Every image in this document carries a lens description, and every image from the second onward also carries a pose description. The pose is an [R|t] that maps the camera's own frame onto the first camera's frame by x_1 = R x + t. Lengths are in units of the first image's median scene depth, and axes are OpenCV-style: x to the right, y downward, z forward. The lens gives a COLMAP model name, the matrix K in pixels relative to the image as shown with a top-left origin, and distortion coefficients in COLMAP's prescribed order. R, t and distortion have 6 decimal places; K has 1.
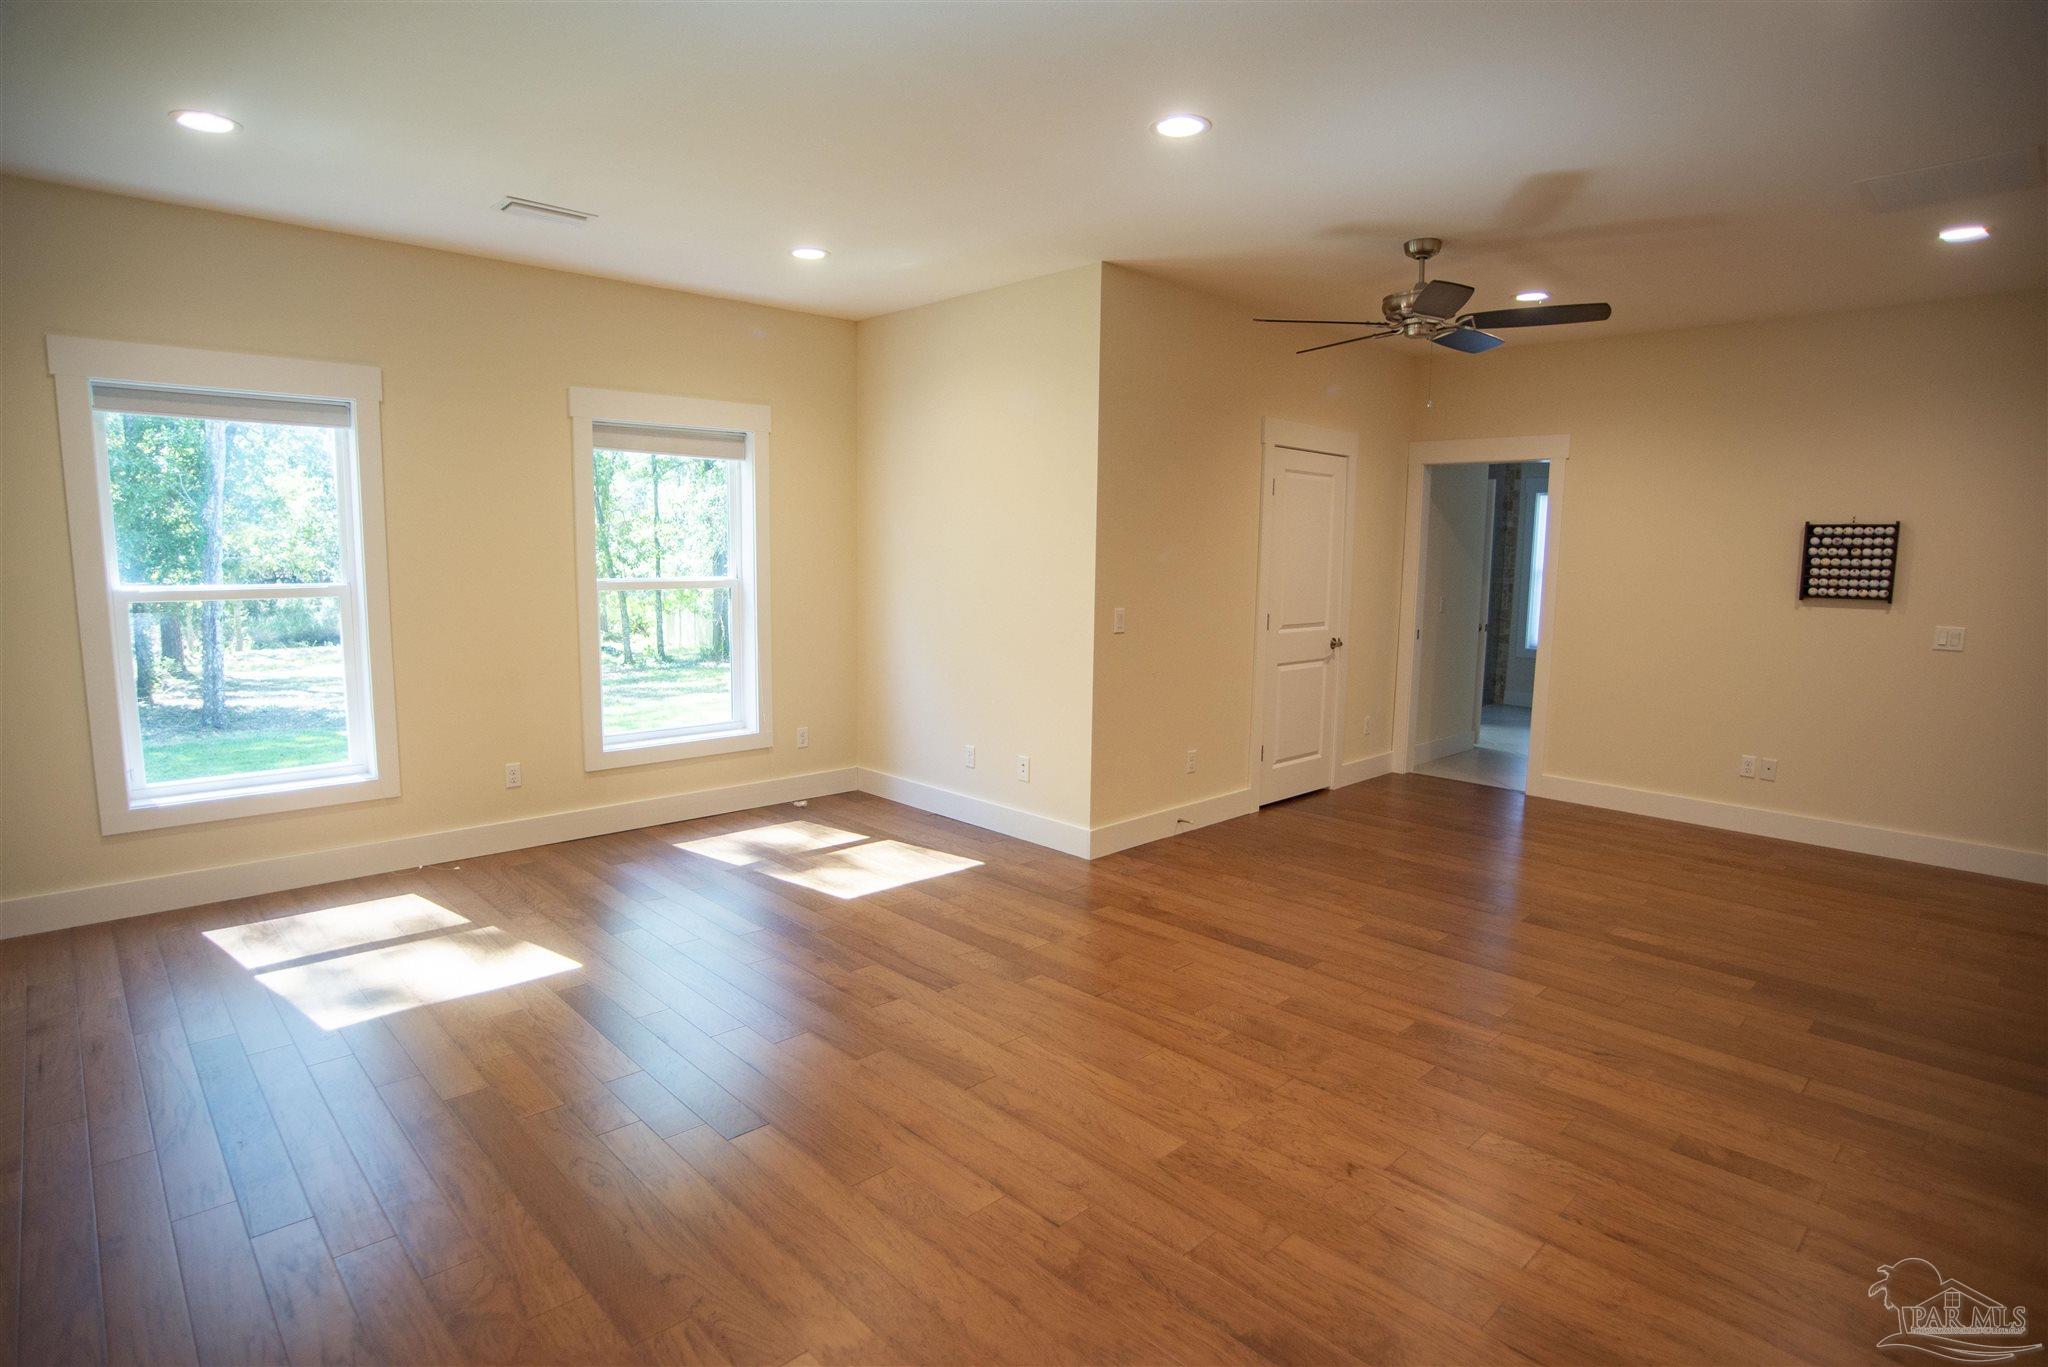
lens RADIAL K [[1065.3, 0, 1019.6], [0, 1065.3, 690.7], [0, 0, 1]] dist [-0.072944, 0.025829]
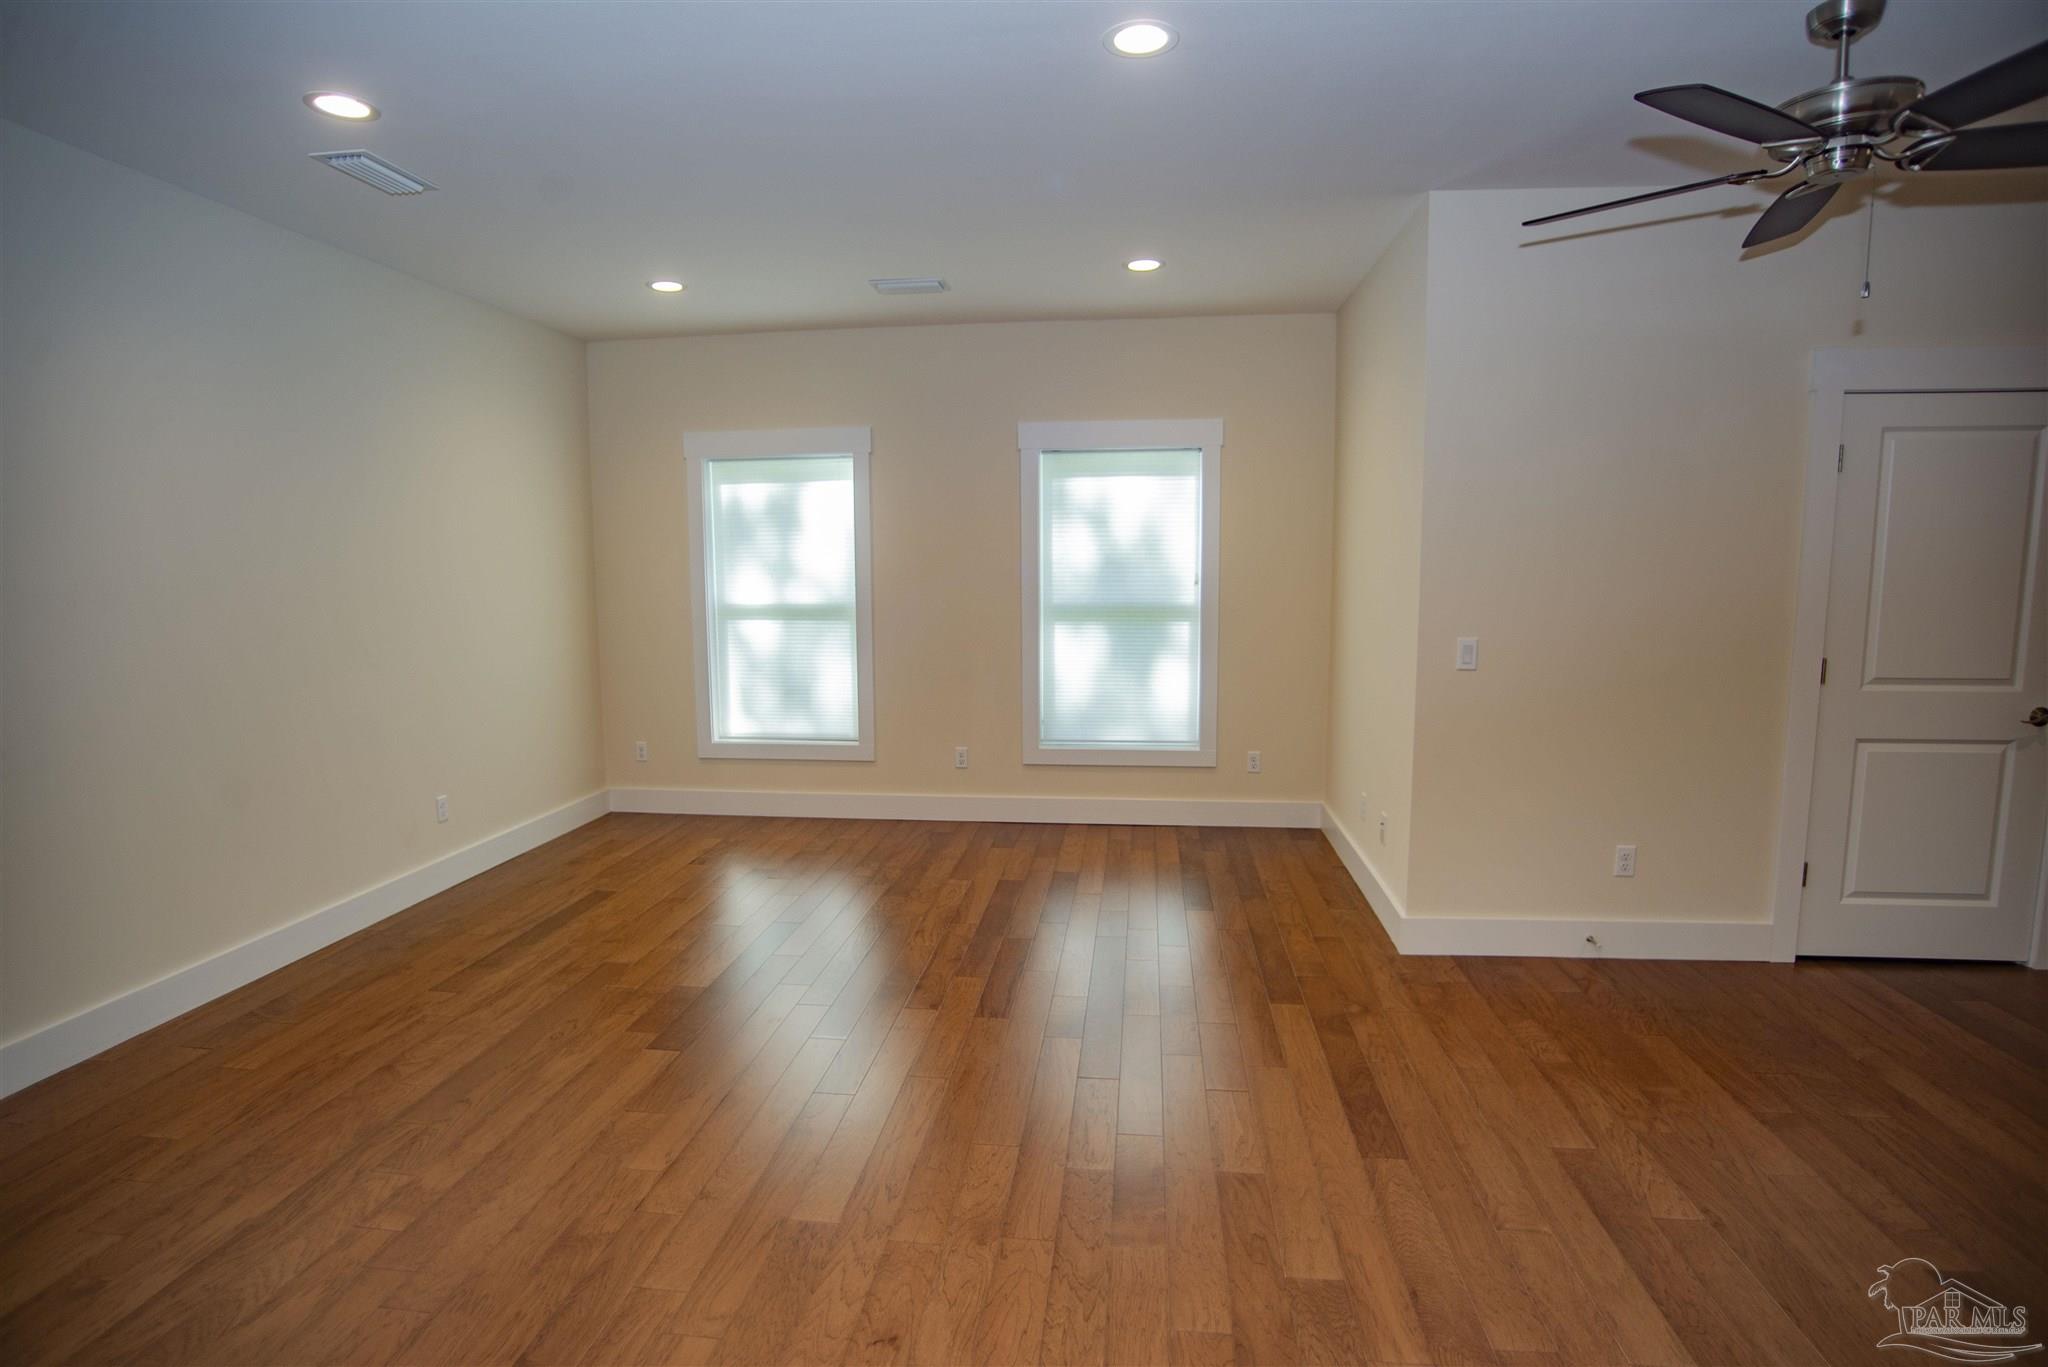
lens RADIAL K [[1065.3, 0, 1019.0], [0, 1065.3, 681.3], [0, 0, 1]] dist [-0.072944, 0.025829]
pose [[0.631748, 0.067361, -0.772242, 0.587422], [-0.088310, 0.995986, 0.014635, -0.035757], [0.770127, 0.058951, 0.635160, 0.340070]]
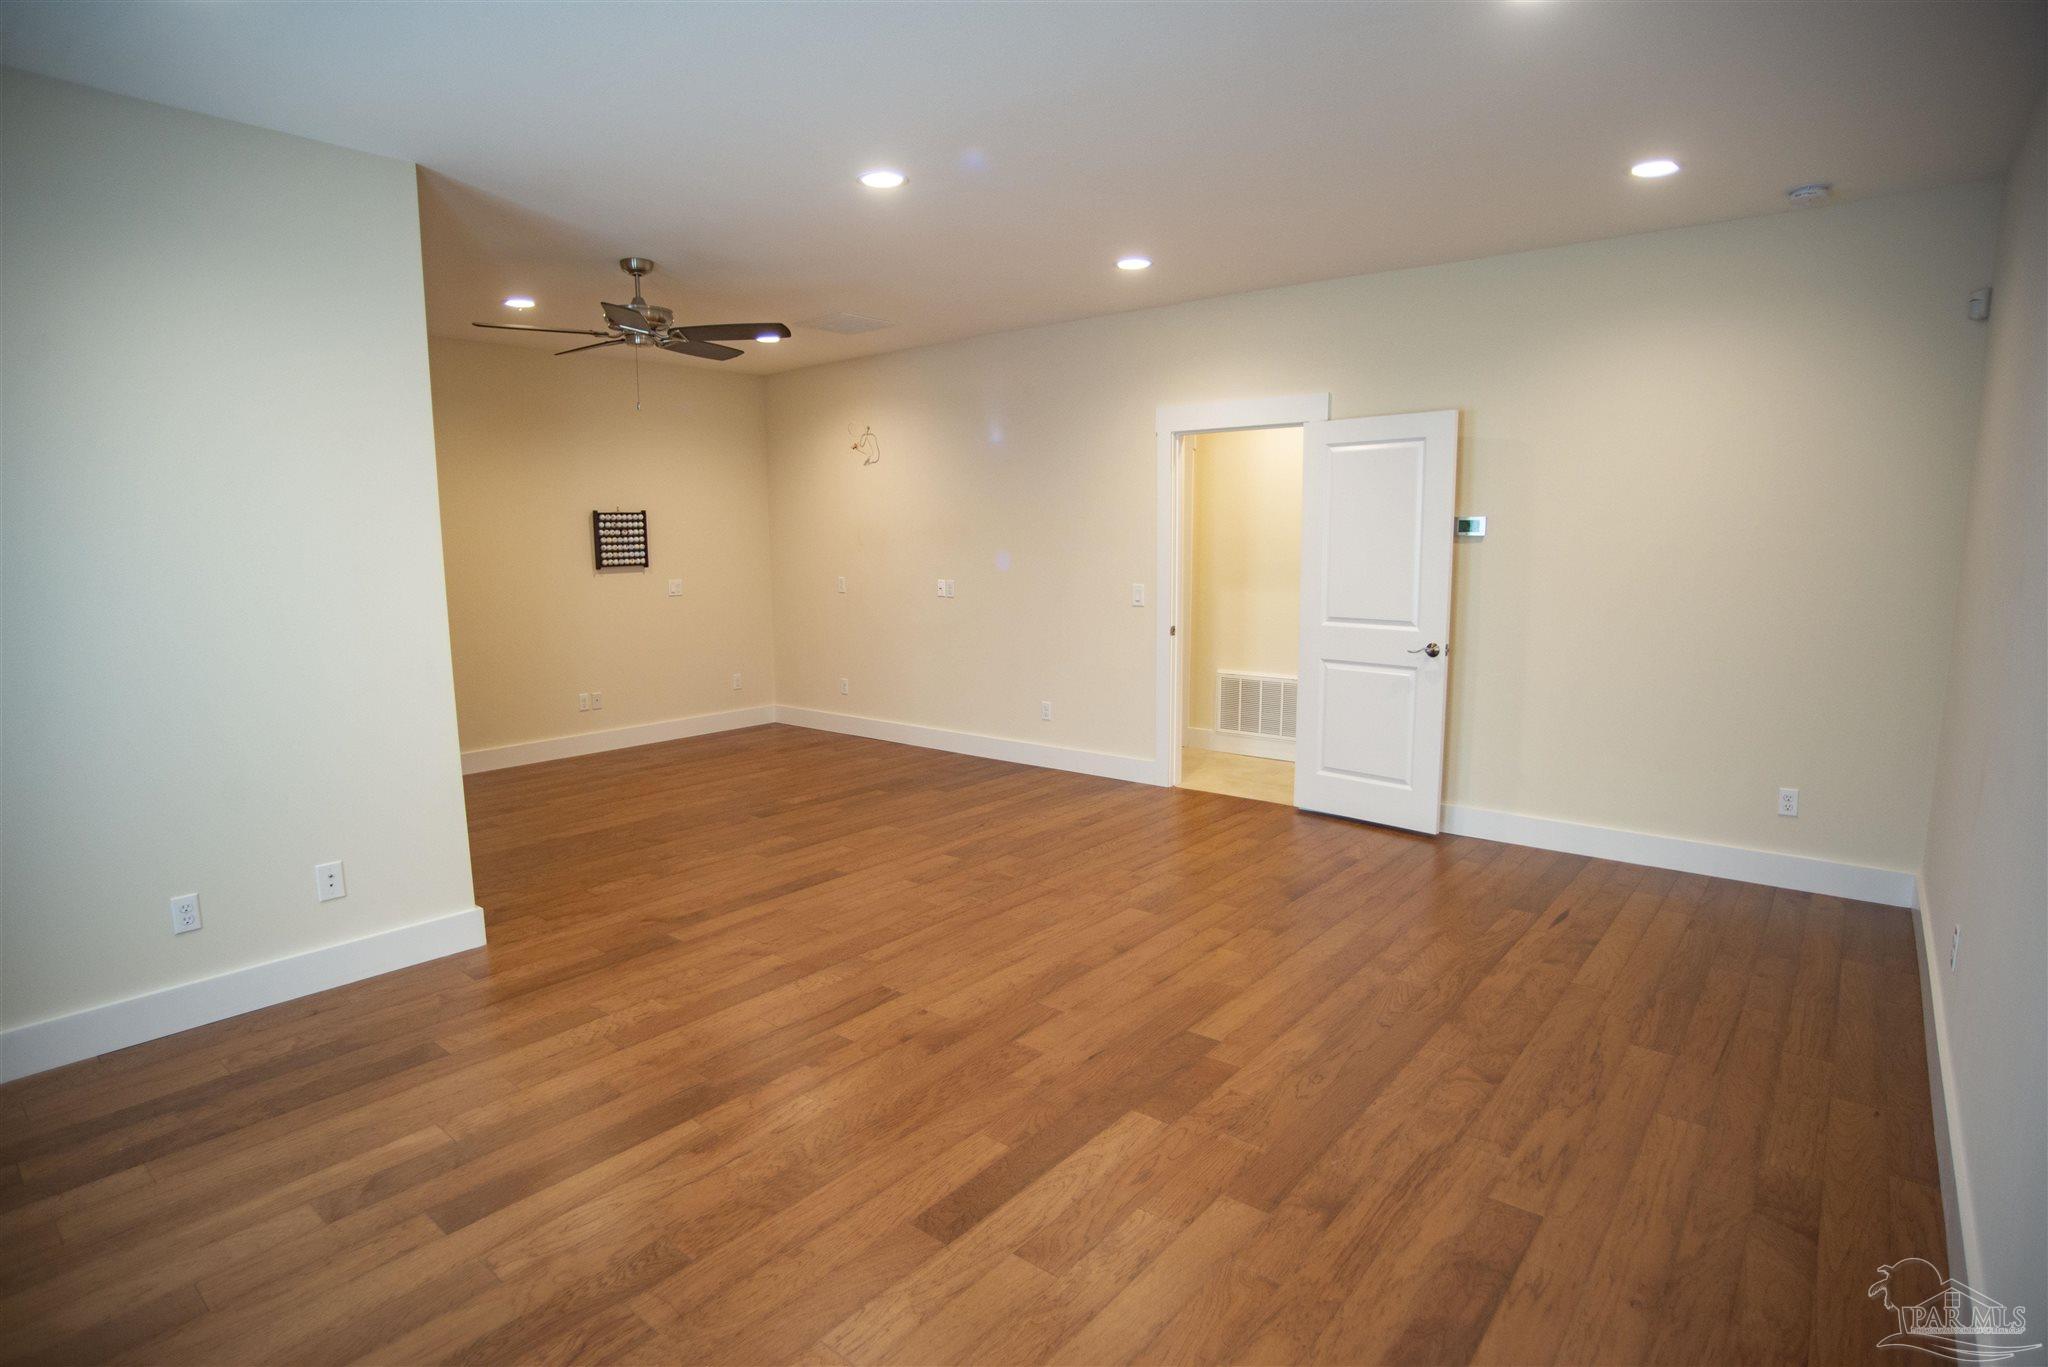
lens RADIAL K [[1065.3, 0, 1014.4], [0, 1065.3, 683.1], [0, 0, 1]] dist [-0.072944, 0.025829]
pose [[-0.110742, -0.149746, 0.982503, -0.865308], [0.141796, 0.976090, 0.164751, -0.122334], [-0.983682, 0.157560, -0.086861, 0.810058]]
